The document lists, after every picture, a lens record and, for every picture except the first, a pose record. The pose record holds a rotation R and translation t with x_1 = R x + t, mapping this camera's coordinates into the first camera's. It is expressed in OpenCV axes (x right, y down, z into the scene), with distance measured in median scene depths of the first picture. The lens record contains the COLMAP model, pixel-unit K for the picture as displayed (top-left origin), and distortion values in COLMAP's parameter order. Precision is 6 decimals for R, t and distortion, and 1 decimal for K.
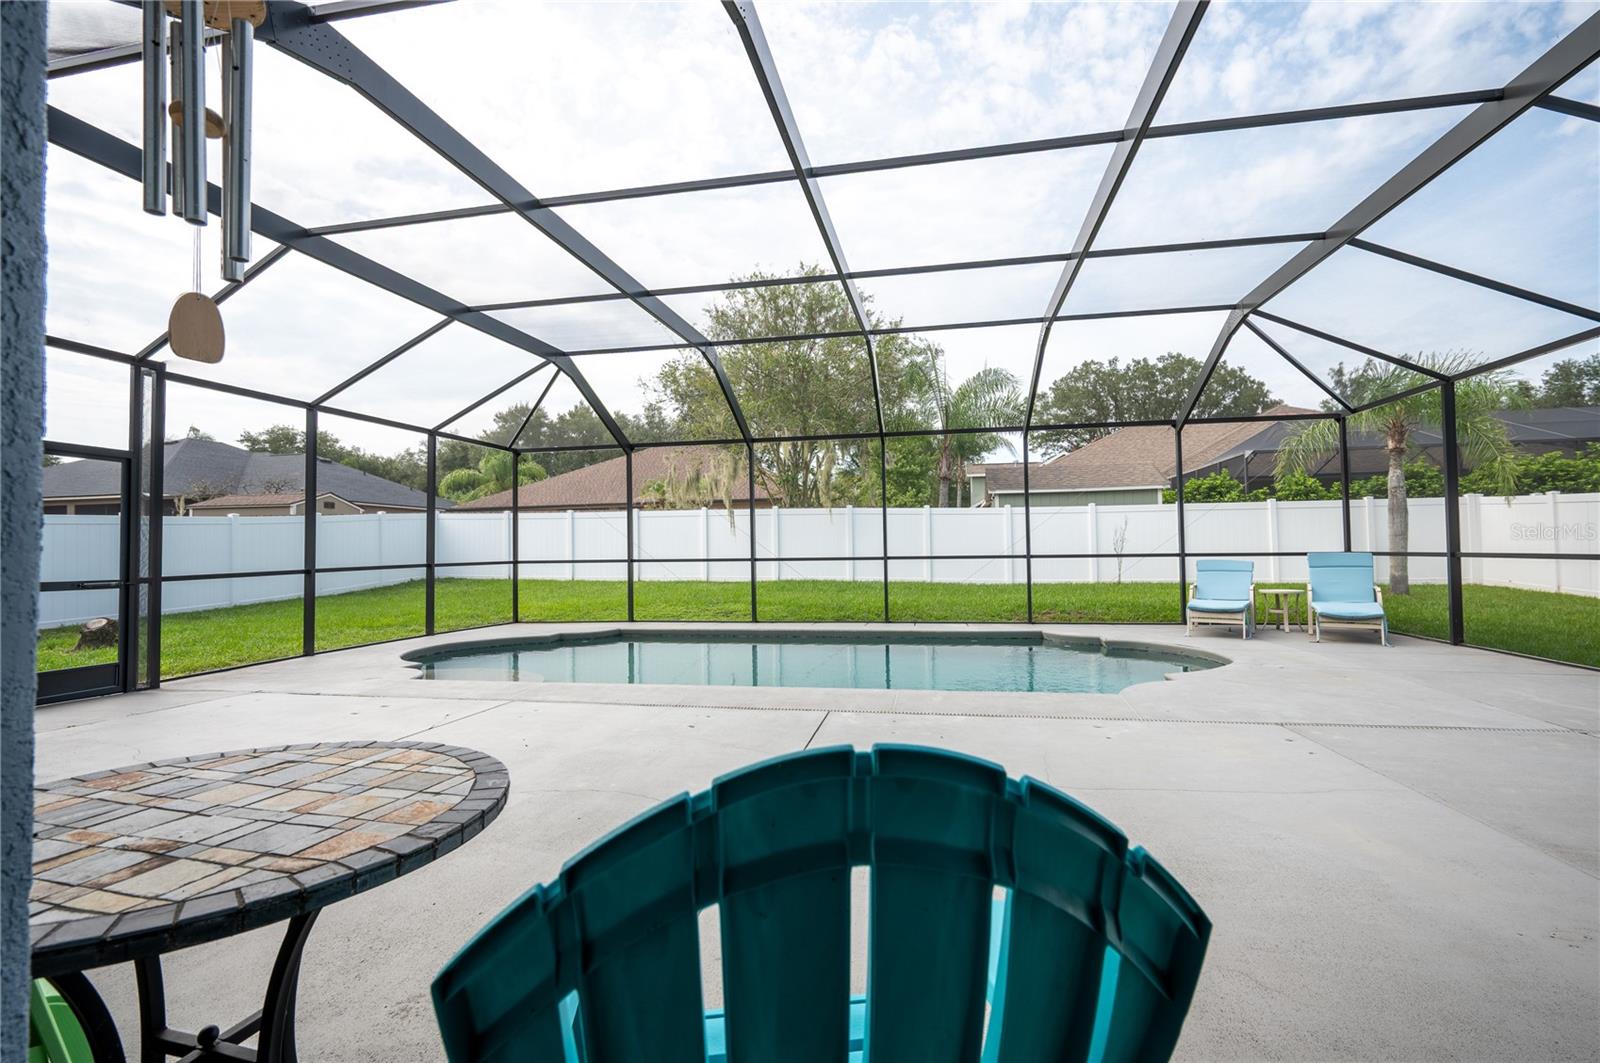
lens RADIAL K [[737.5, 0, 799.3], [0, 737.5, 534.4], [0, 0, 1]] dist [0.000806, 0.000432]
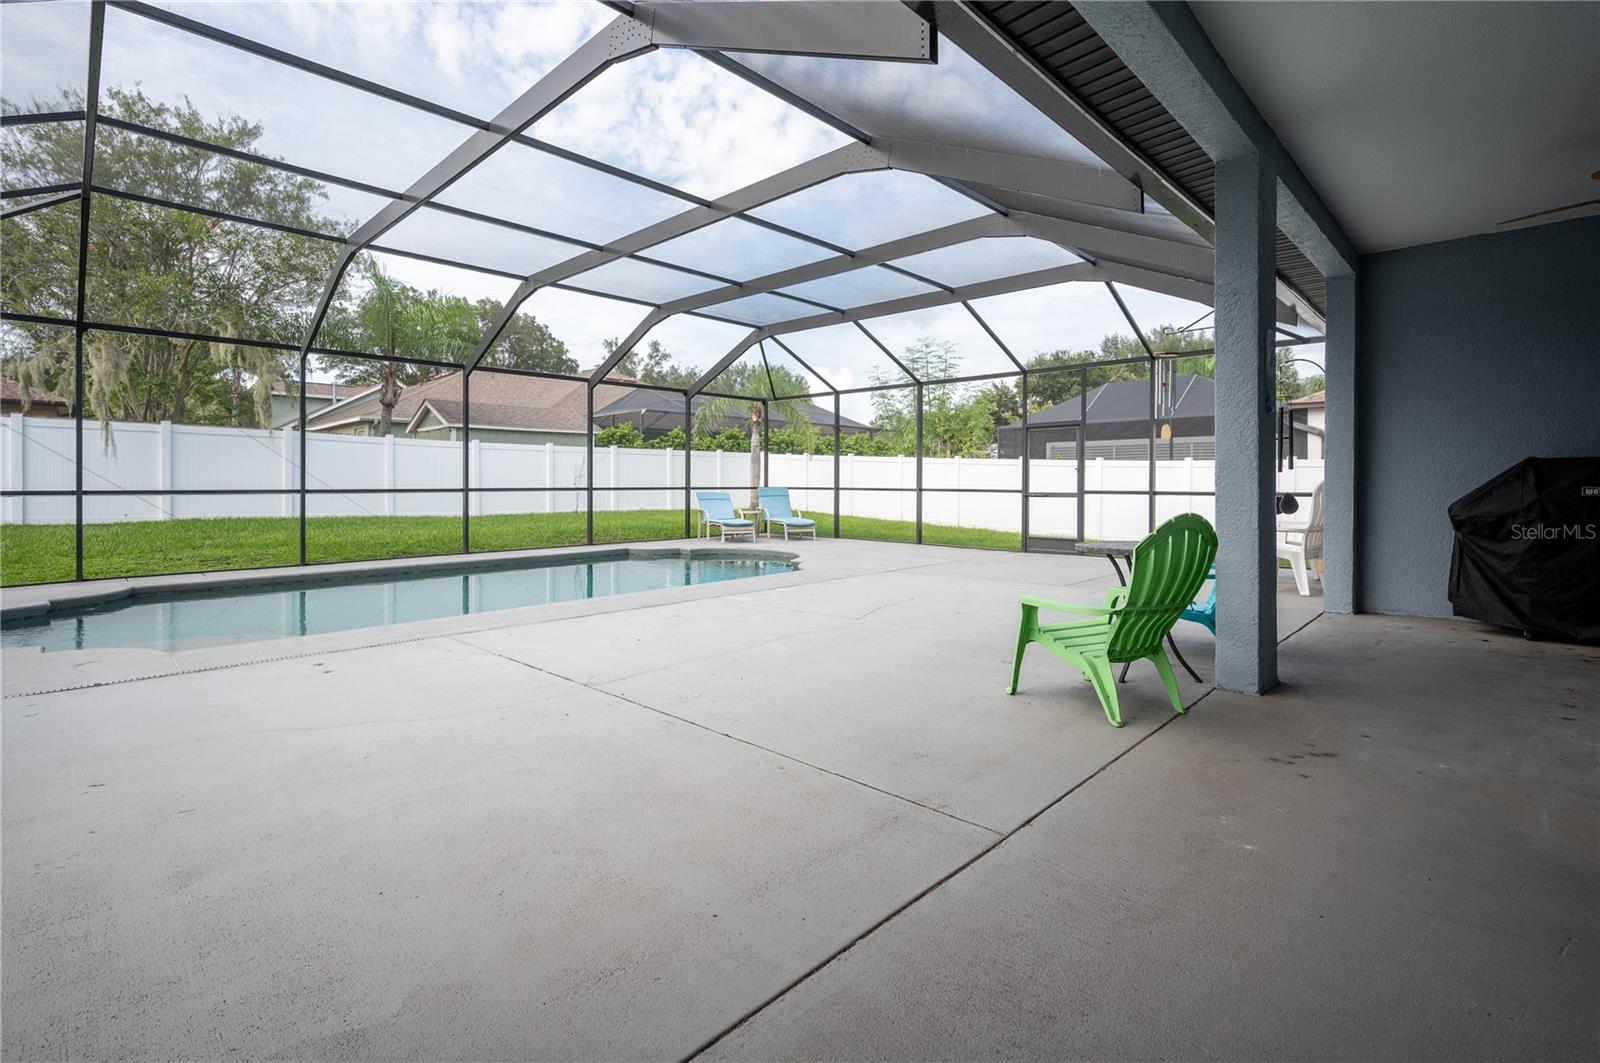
lens RADIAL K [[737.5, 0, 852.0], [0, 737.5, 494.3], [0, 0, 1]] dist [0.000806, 0.000432]
pose [[0.501221, -0.001478, 0.865318, -0.445730], [-0.027339, 0.999472, 0.017543, 0.005178], [-0.864887, -0.032450, 0.500916, 0.035129]]
